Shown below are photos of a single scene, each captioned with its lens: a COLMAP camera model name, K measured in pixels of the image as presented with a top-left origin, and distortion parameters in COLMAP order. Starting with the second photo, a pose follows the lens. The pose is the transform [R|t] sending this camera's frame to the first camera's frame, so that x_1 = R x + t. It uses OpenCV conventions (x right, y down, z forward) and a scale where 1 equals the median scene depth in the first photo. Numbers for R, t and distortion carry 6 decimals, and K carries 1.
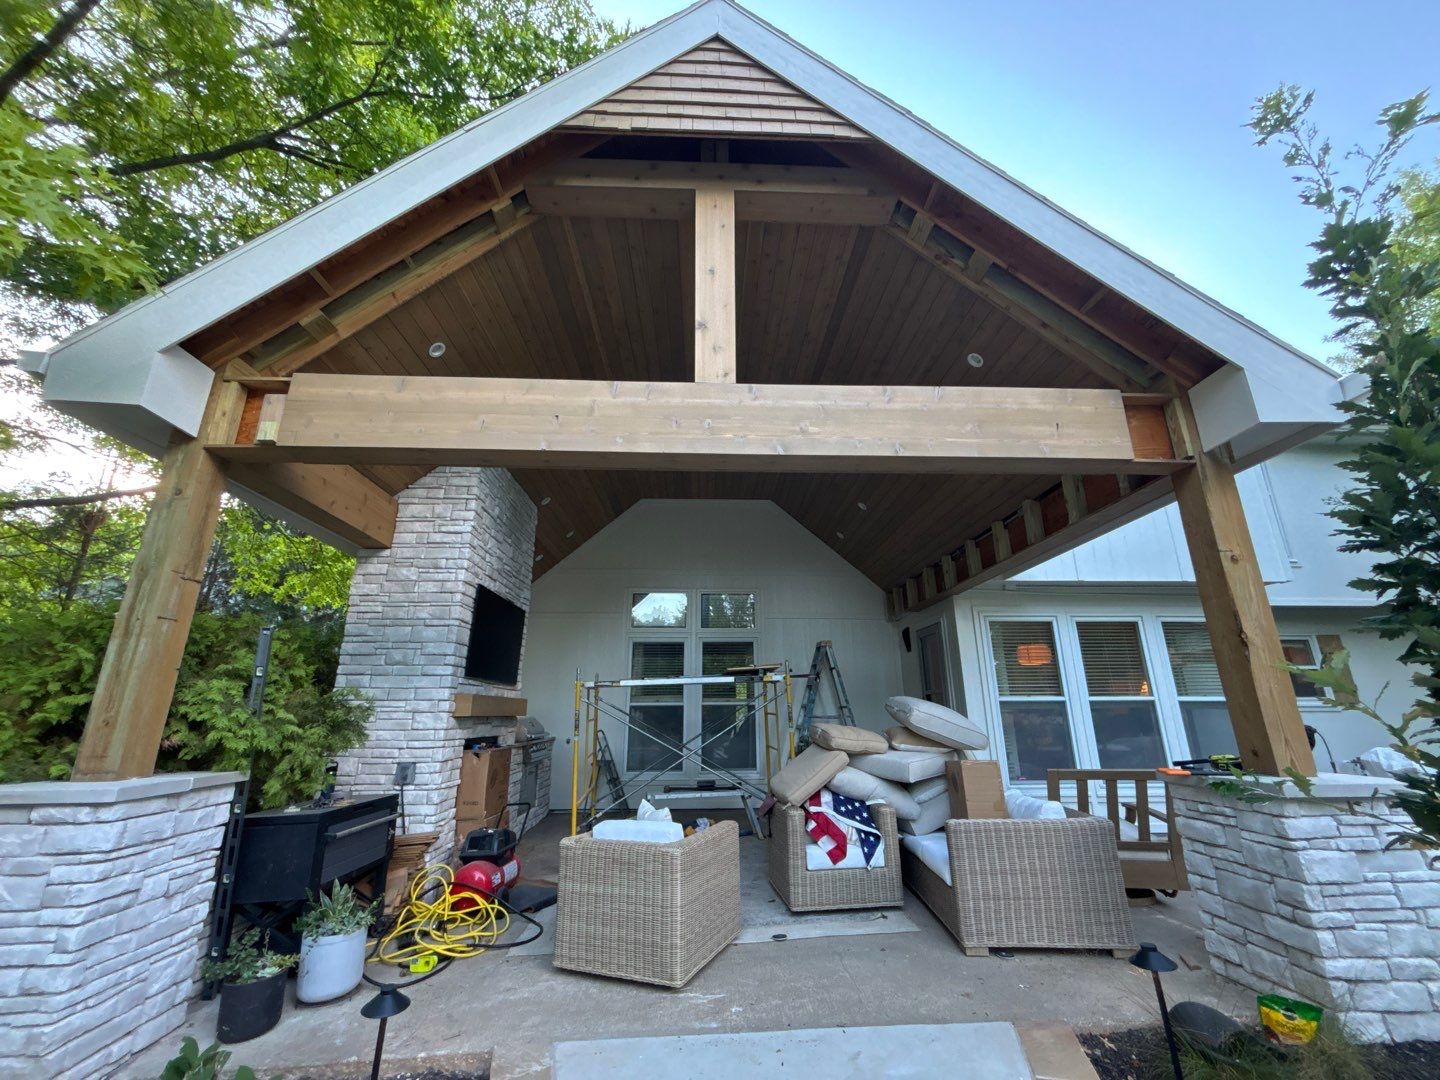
lens RADIAL K [[577.4, 0, 716.9], [0, 577.4, 540.7], [0, 0, 1]] dist [0.002865, -0.000395]
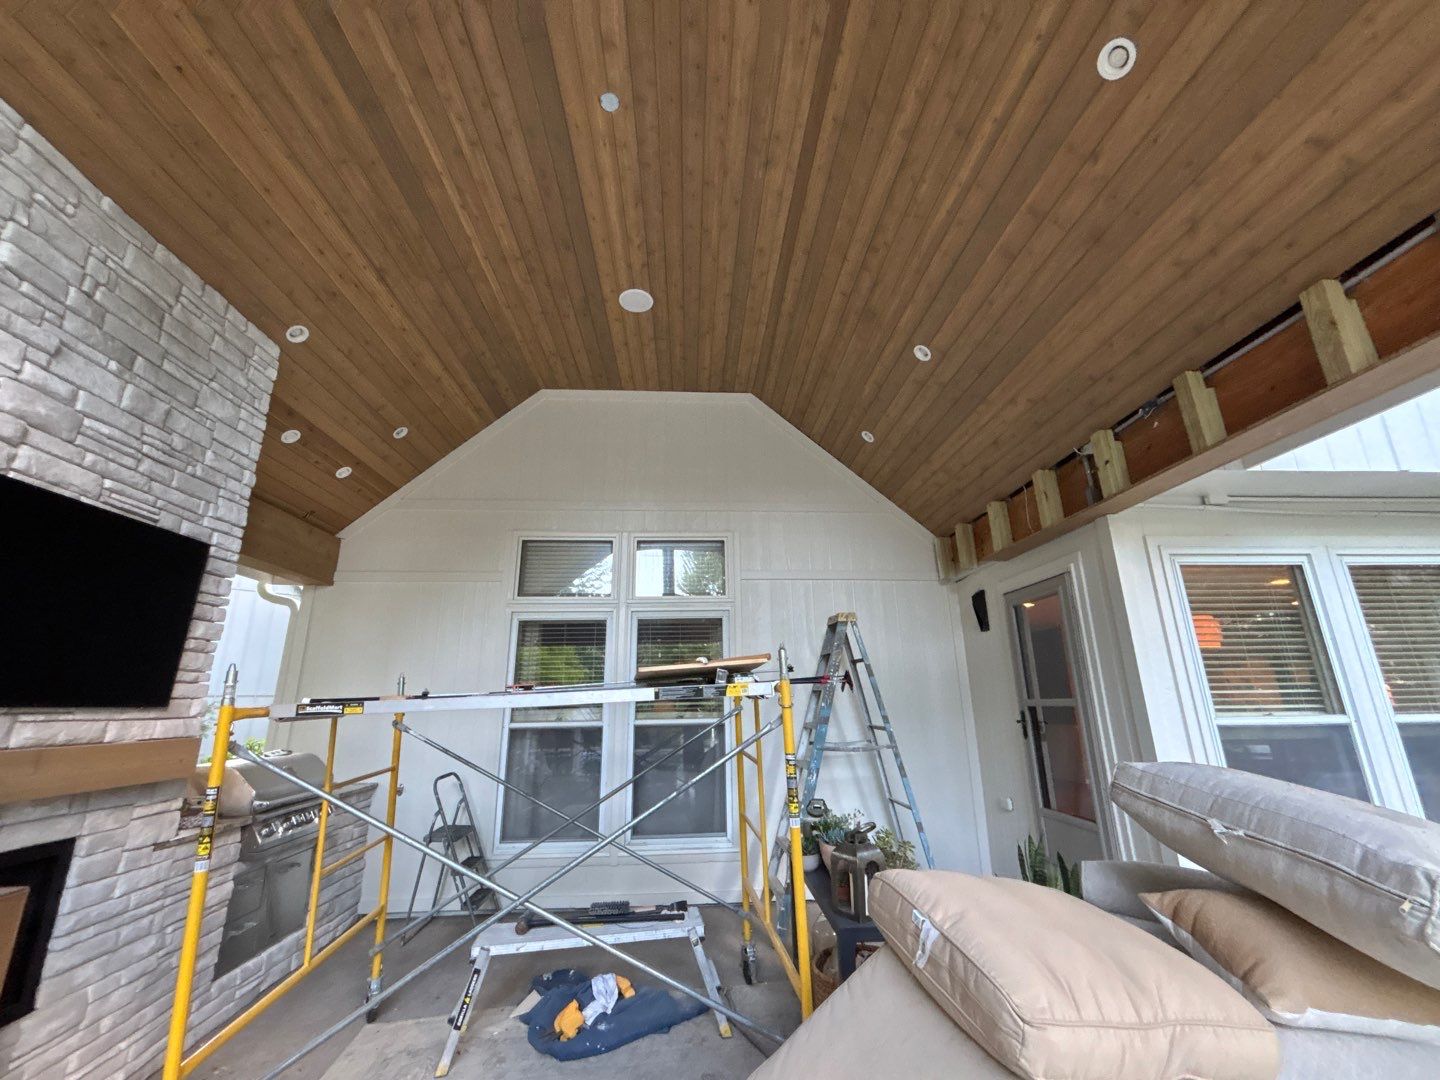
lens RADIAL K [[577.4, 0, 726.7], [0, 577.4, 544.0], [0, 0, 1]] dist [0.002865, -0.000395]
pose [[0.999225, -0.004172, 0.039142, 0.049704], [0.003334, 0.999764, 0.021444, 0.094911], [-0.039222, -0.021297, 0.999004, 0.448292]]
